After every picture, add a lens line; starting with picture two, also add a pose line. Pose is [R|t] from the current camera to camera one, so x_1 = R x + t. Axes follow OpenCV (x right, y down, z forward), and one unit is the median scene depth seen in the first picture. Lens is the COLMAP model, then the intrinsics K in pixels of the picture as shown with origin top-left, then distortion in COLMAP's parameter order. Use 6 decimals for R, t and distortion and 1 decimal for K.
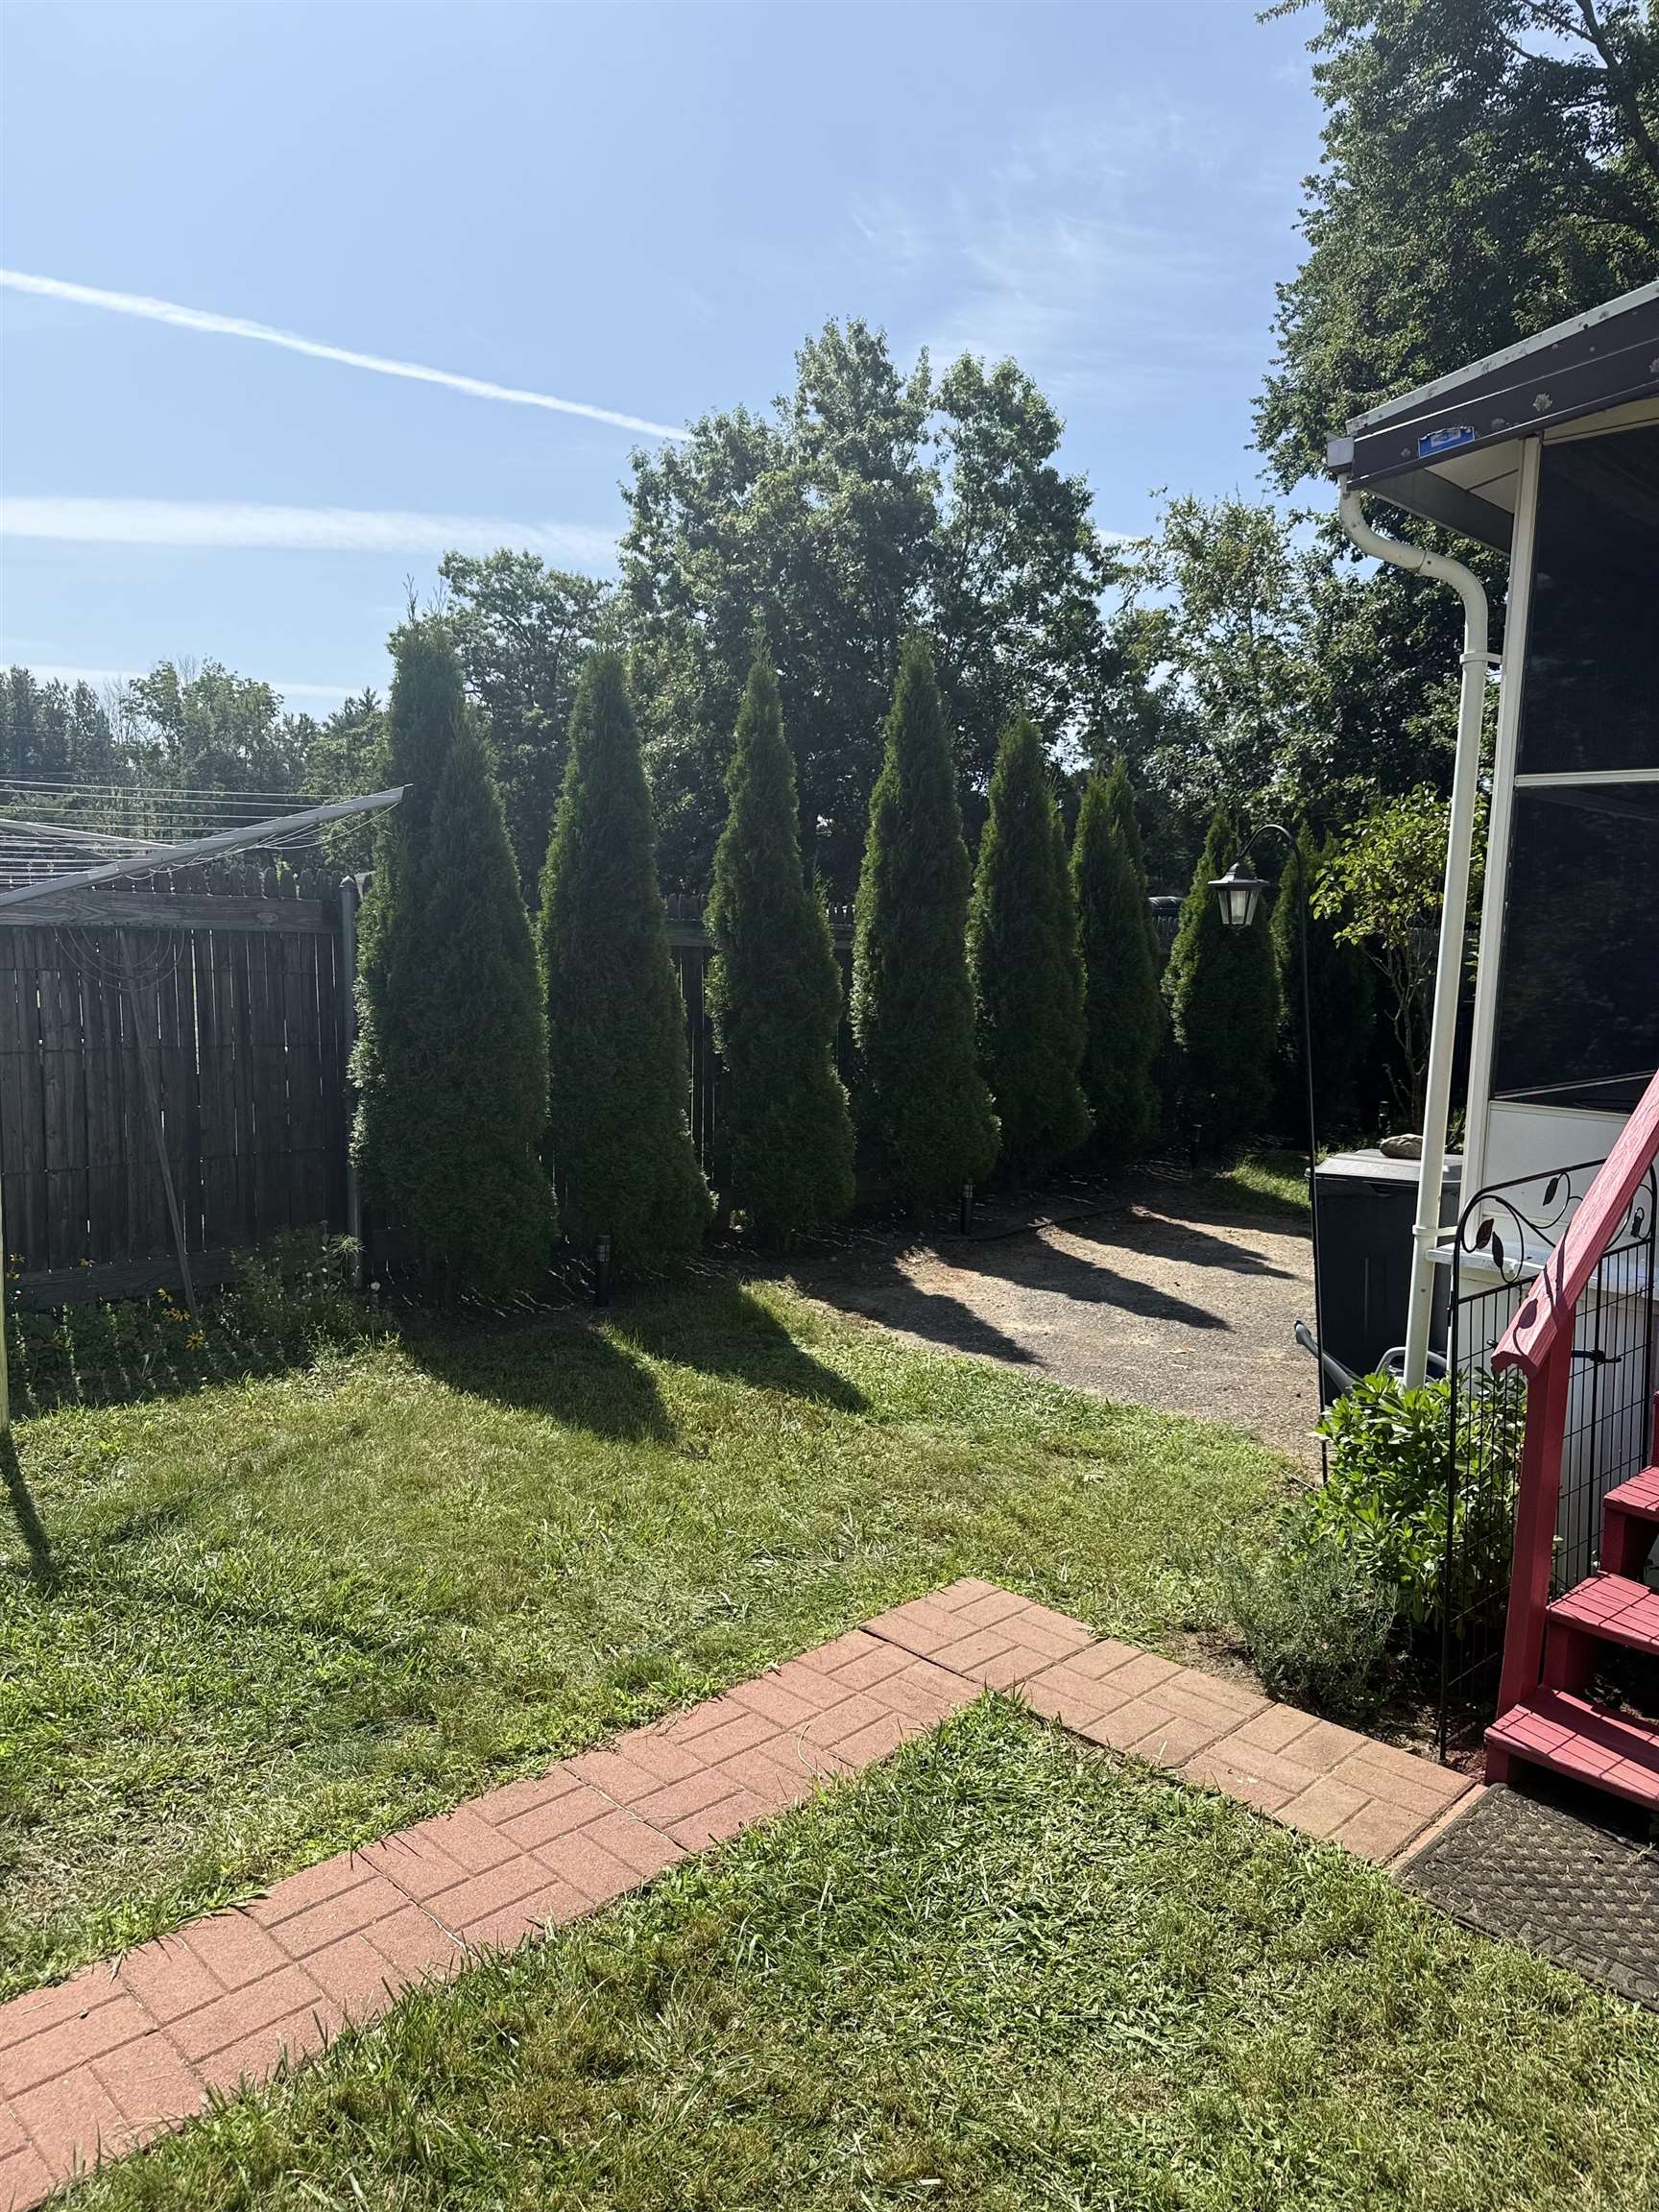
lens RADIAL K [[1549.8, 0, 829.5], [0, 1549.8, 1106.0], [0, 0, 1]] dist [-0.074158, -0.001292]
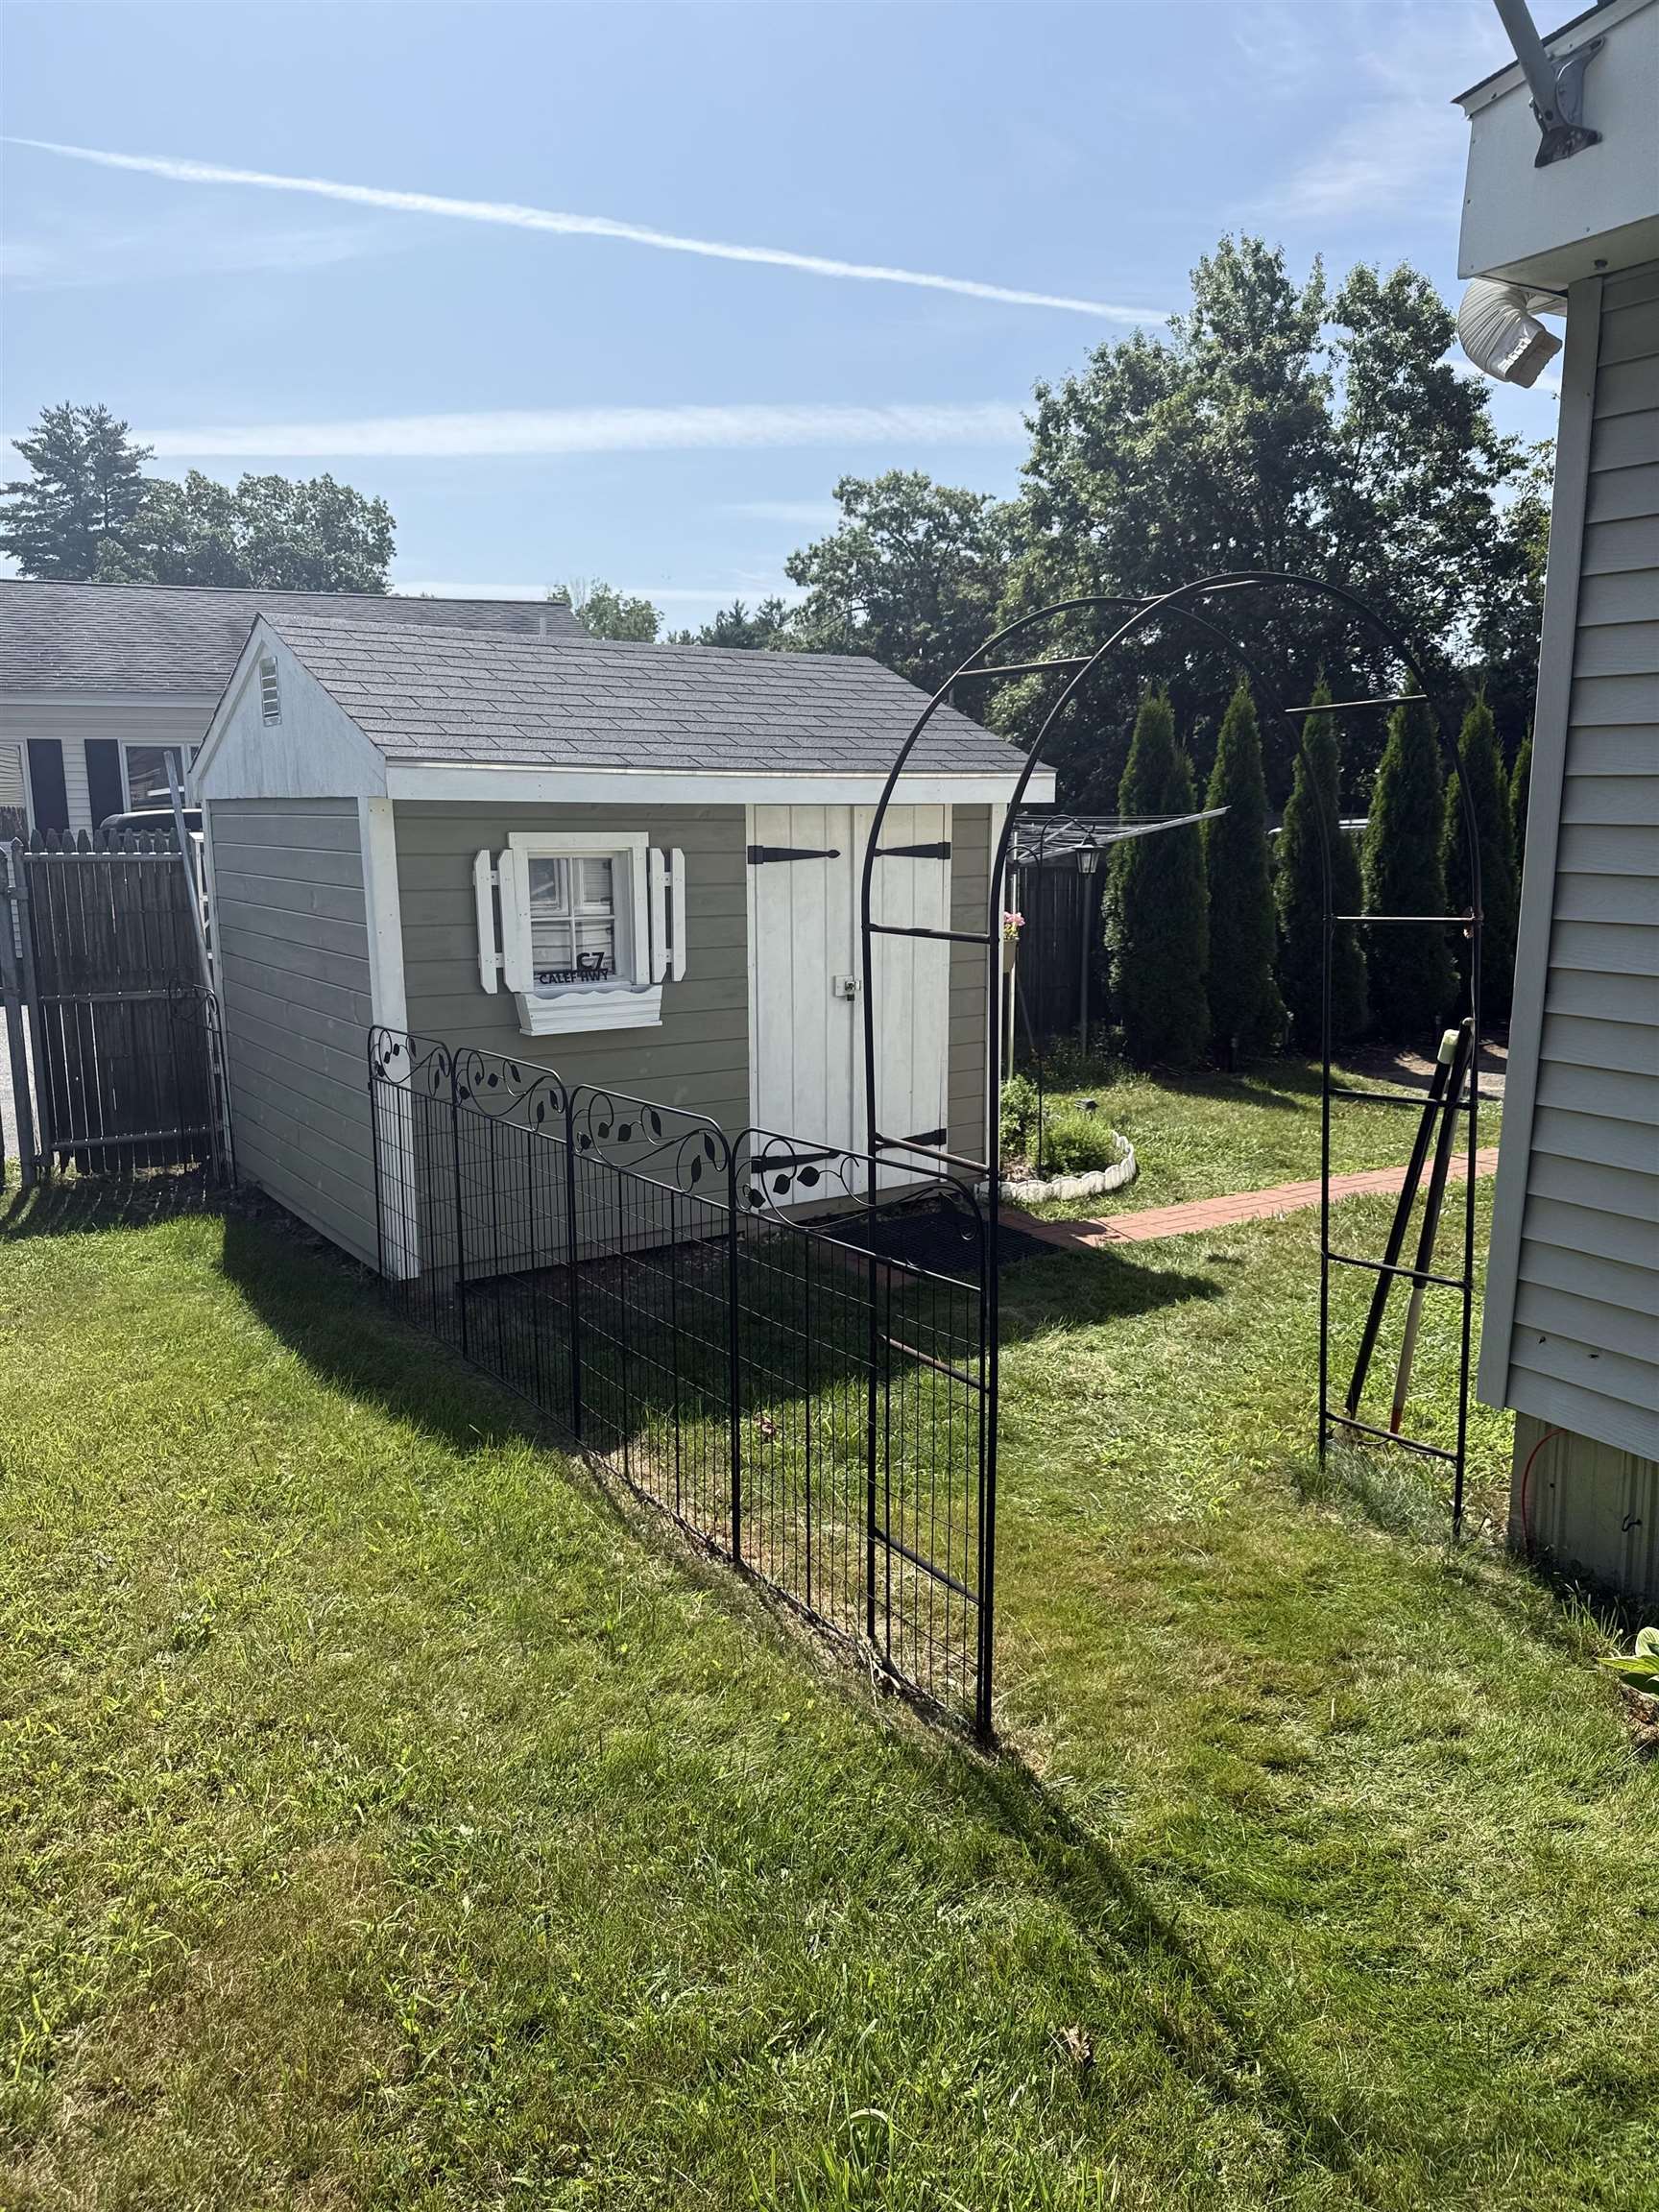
lens RADIAL K [[1671.9, 0, 837.1], [0, 1671.9, 1074.7], [0, 0, 1]] dist [-0.005641, 0.003366]
pose [[0.982112, -0.001244, -0.188294, -0.044457], [0.008113, 0.999329, 0.035713, 0.011388], [0.188124, -0.036601, 0.981463, -0.183806]]
